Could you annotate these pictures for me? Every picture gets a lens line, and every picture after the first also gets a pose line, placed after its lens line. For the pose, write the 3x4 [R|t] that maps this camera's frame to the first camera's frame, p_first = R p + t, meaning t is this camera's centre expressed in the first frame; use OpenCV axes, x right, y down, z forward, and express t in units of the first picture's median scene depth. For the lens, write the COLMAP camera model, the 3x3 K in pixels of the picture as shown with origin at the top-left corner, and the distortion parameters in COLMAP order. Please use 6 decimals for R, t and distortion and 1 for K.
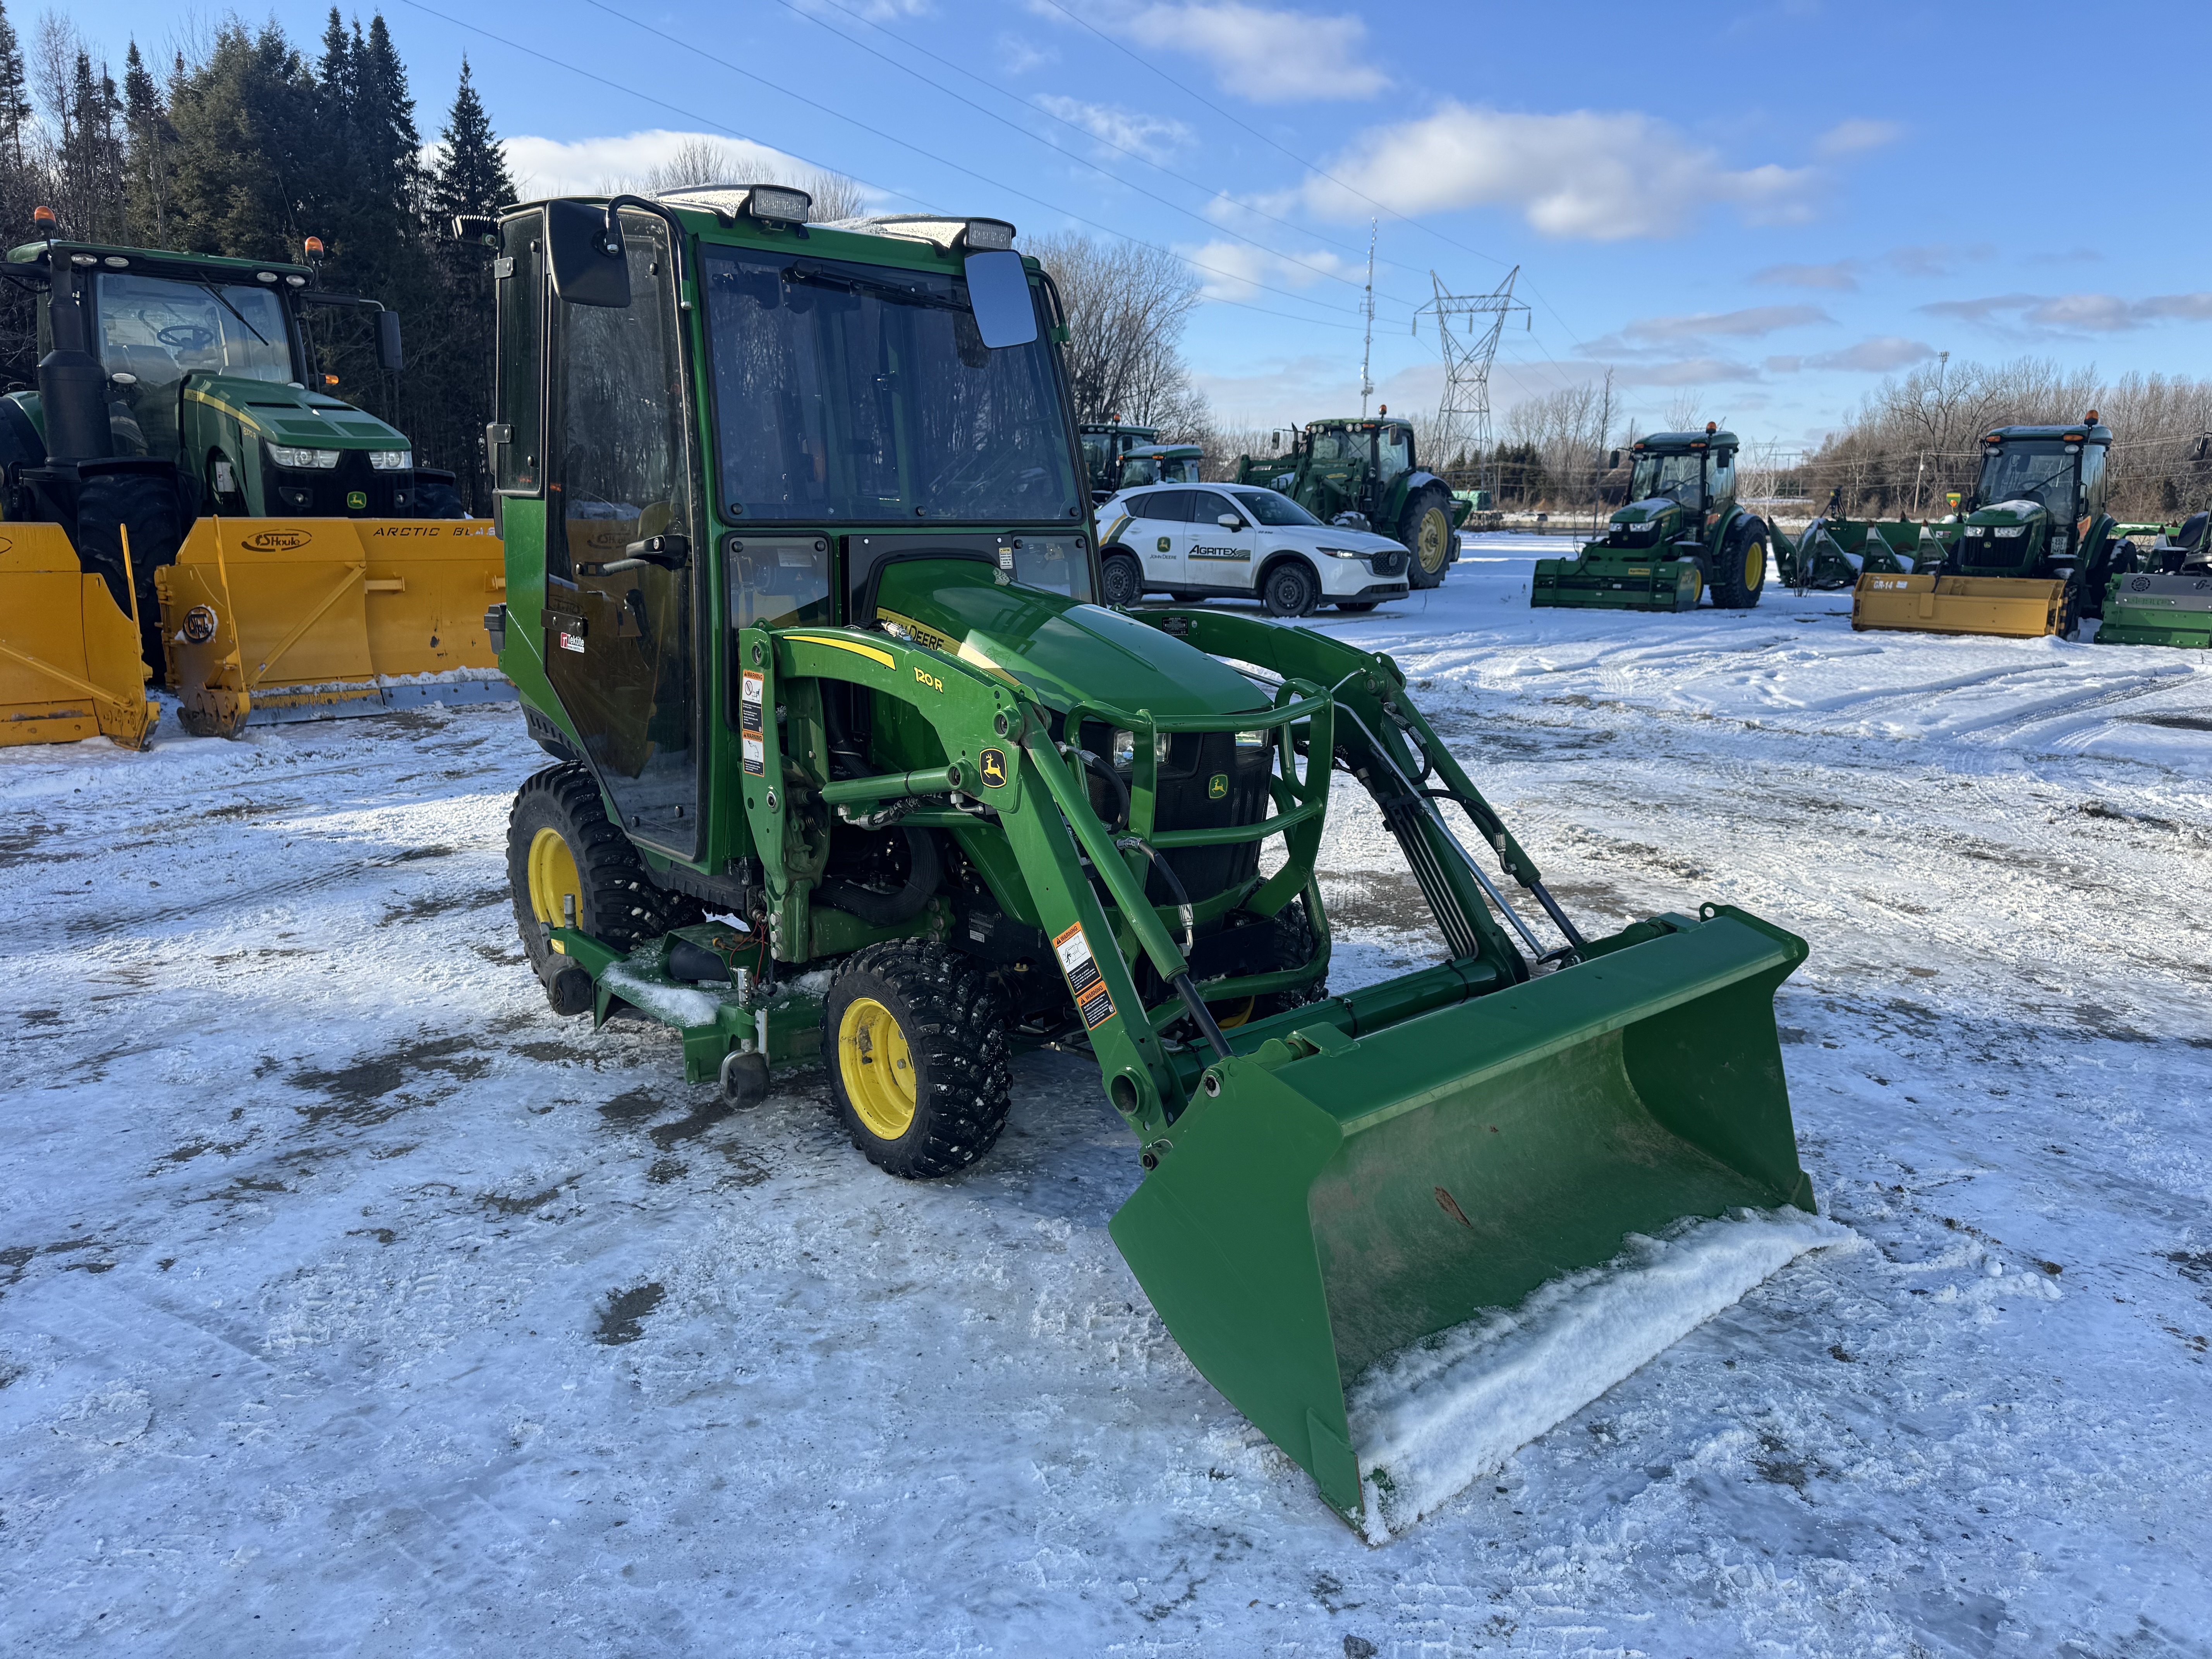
lens RADIAL K [[1529.5, 0, 1106.0], [0, 1529.5, 829.5], [0, 0, 1]] dist [0.045925, -0.057989]
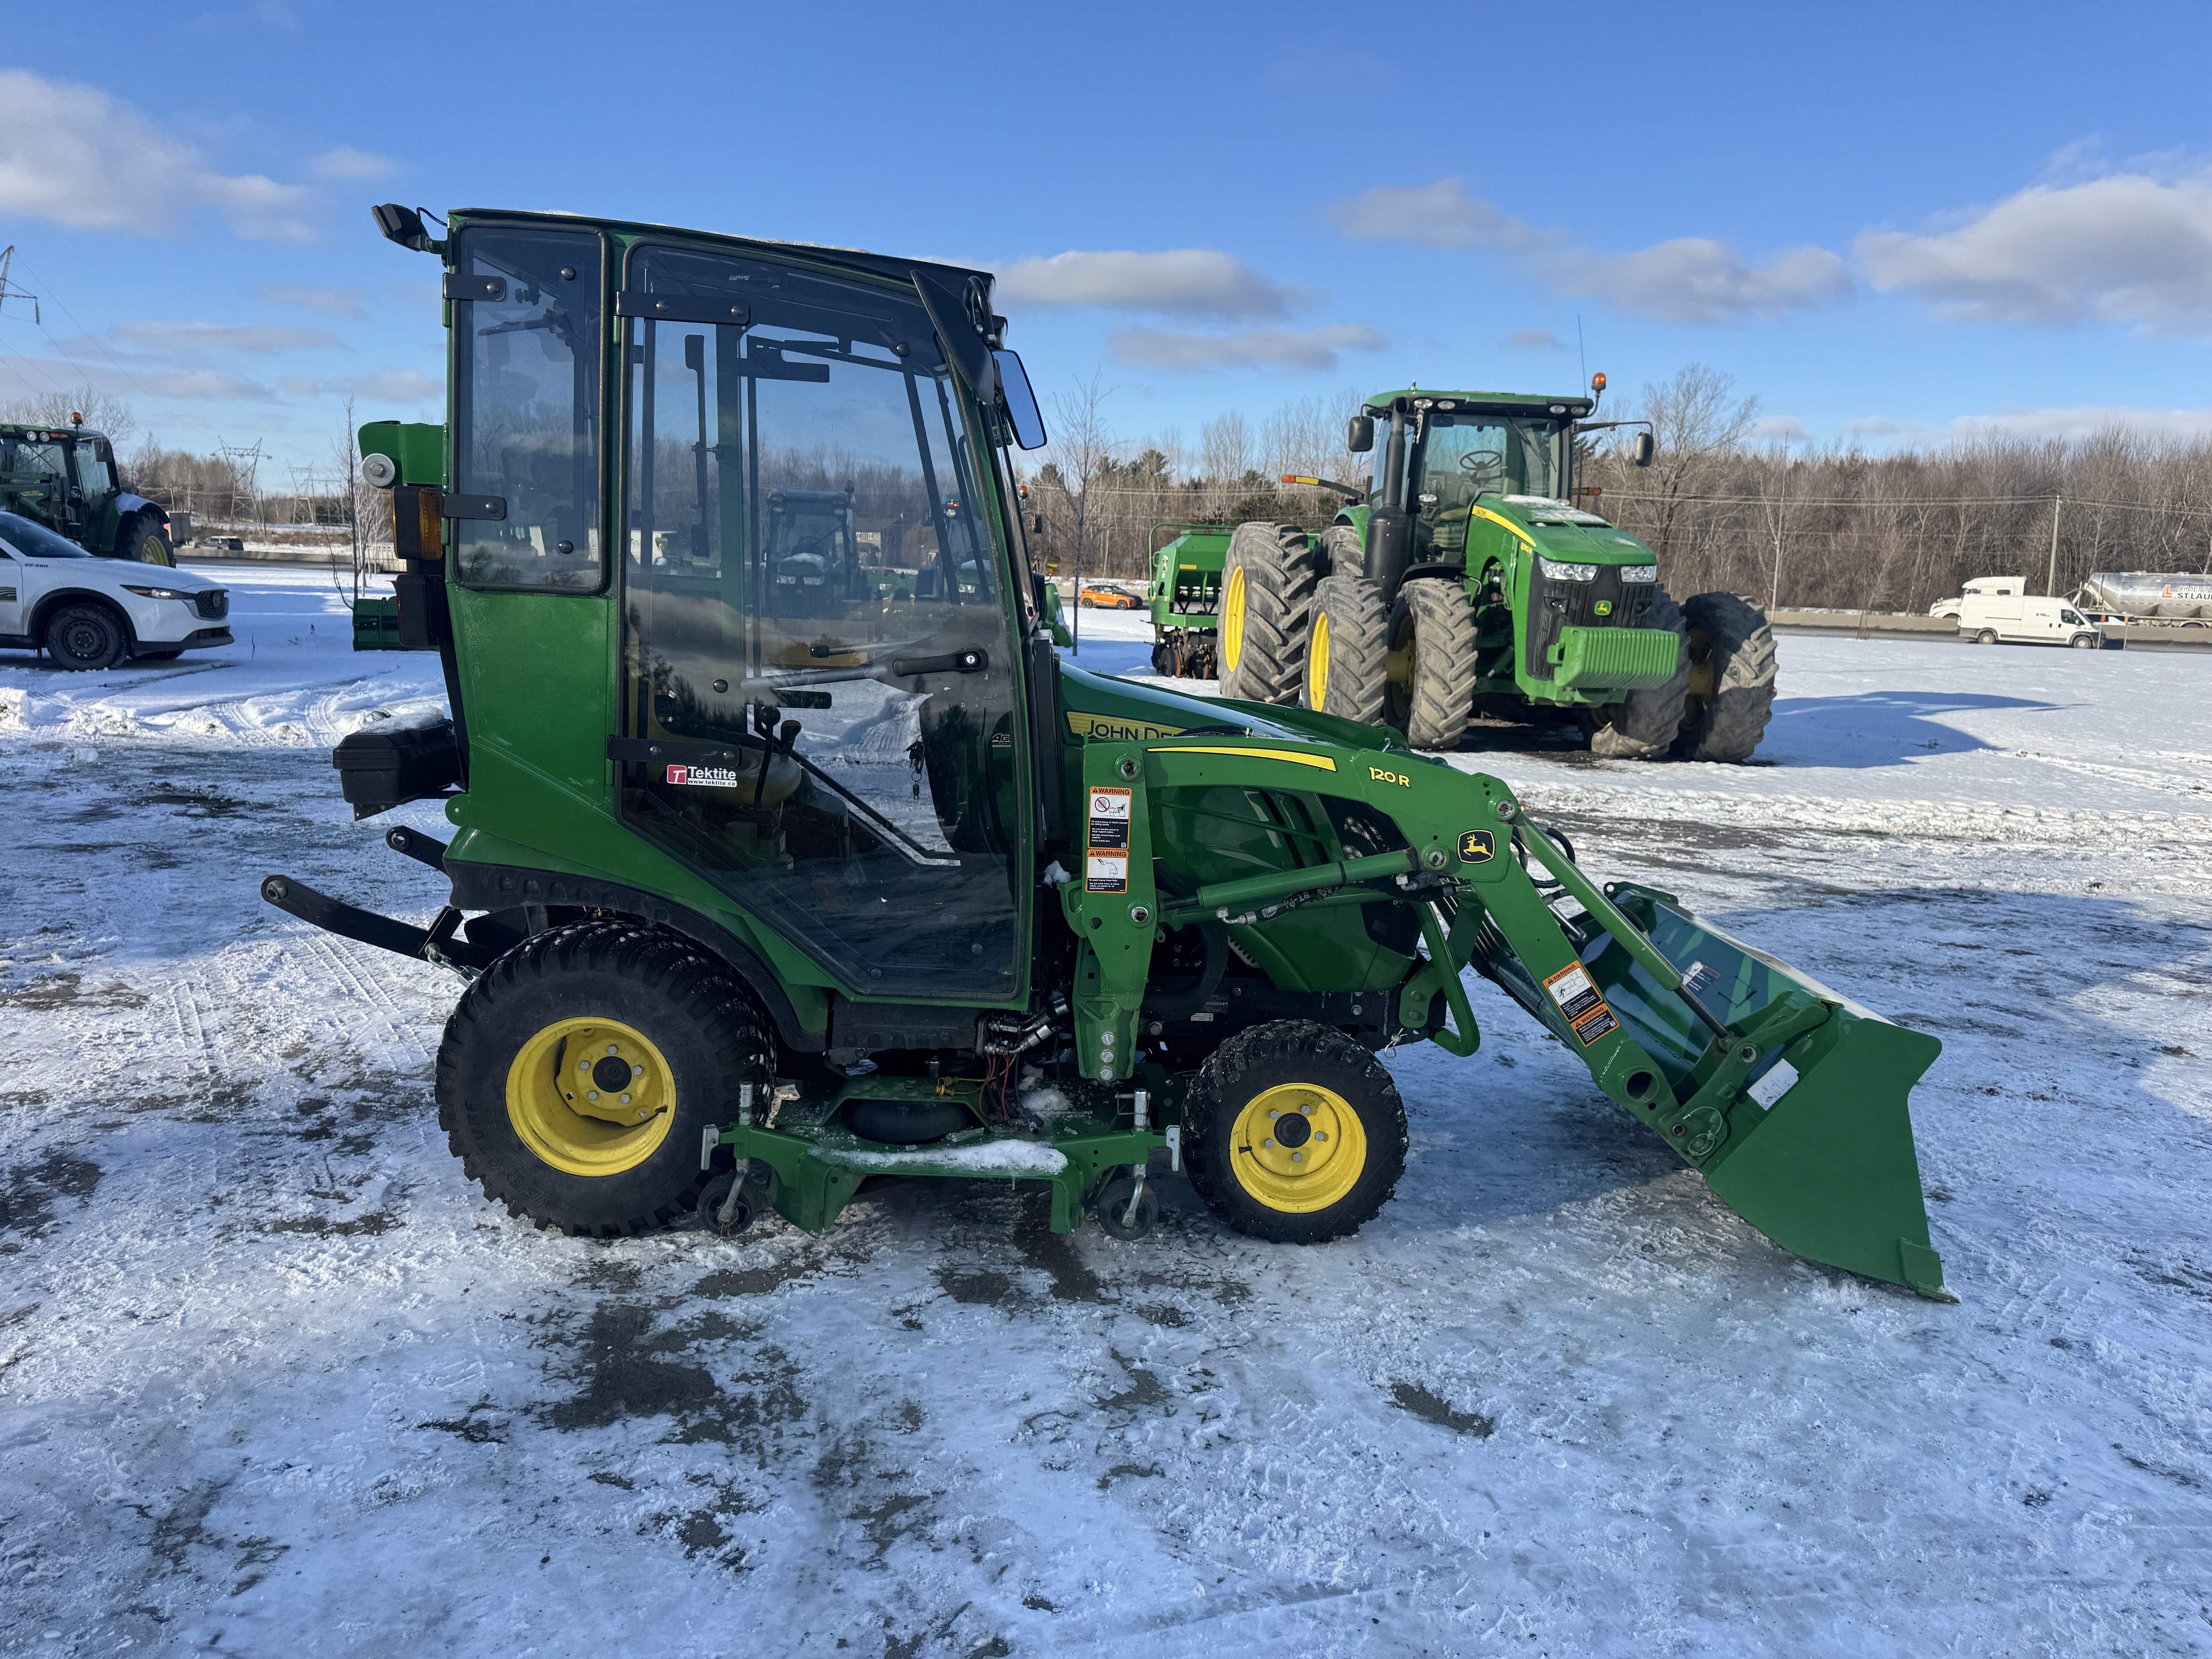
lens RADIAL K [[1529.5, 0, 1106.0], [0, 1529.5, 829.5], [0, 0, 1]] dist [0.045925, -0.057989]
pose [[0.655060, -0.112005, 0.747229, -0.975105], [0.125672, 0.991328, 0.038423, -0.116078], [-0.745052, 0.068737, 0.663455, 0.371691]]
